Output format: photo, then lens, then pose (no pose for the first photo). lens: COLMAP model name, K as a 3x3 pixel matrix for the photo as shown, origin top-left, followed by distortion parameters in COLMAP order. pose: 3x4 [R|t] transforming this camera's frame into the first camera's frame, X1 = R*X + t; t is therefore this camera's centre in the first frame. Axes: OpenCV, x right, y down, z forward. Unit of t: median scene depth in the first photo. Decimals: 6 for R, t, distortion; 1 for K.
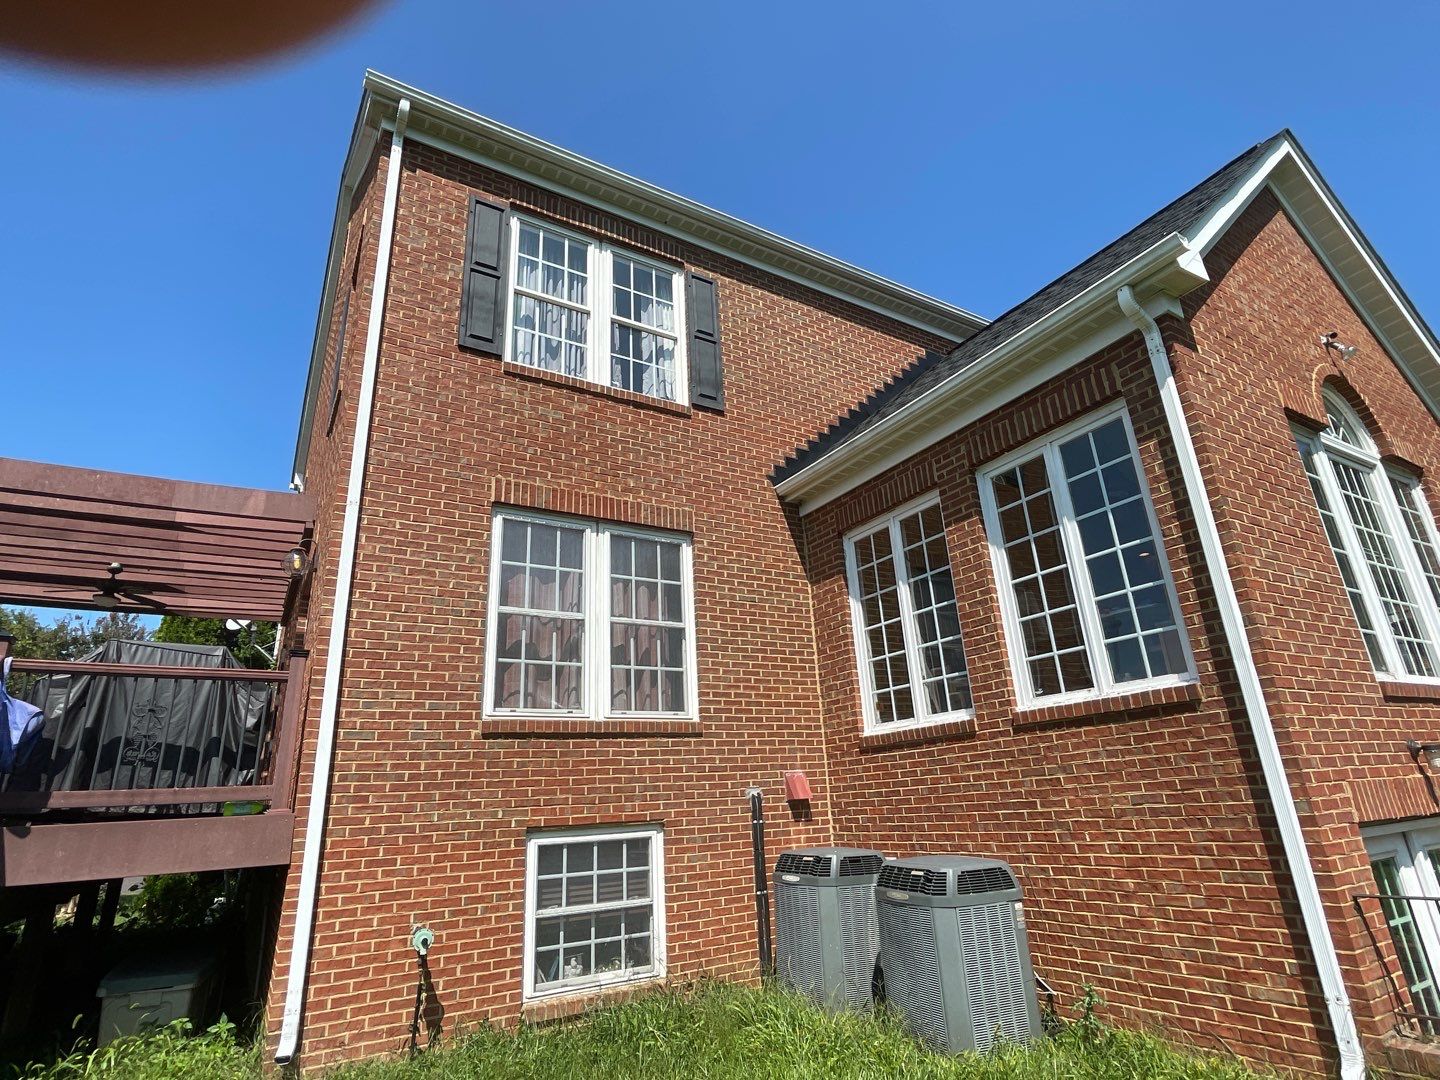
lens RADIAL K [[765.3, 0, 720.2], [0, 765.3, 536.5], [0, 0, 1]] dist [0.003699, 0.000417]
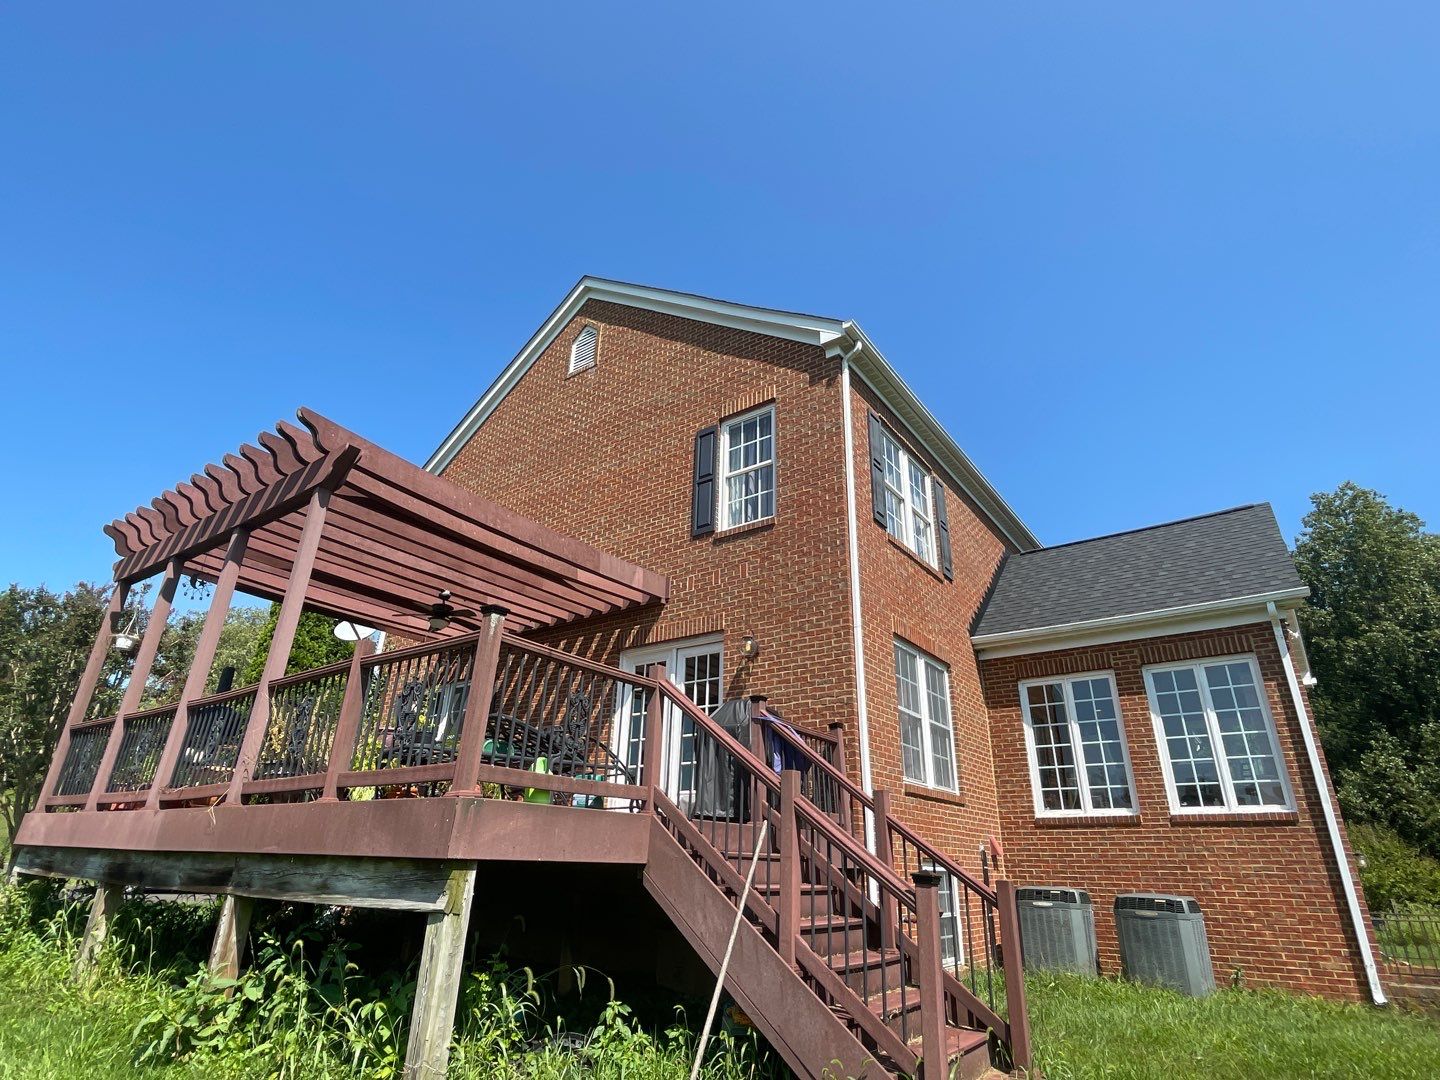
lens RADIAL K [[765.3, 0, 719.2], [0, 765.3, 539.6], [0, 0, 1]] dist [0.003699, 0.000417]
pose [[0.918744, 0.221337, 0.326984, -1.367543], [-0.195999, 0.974532, -0.108957, 0.010517], [-0.342773, 0.036015, 0.938728, -0.341490]]
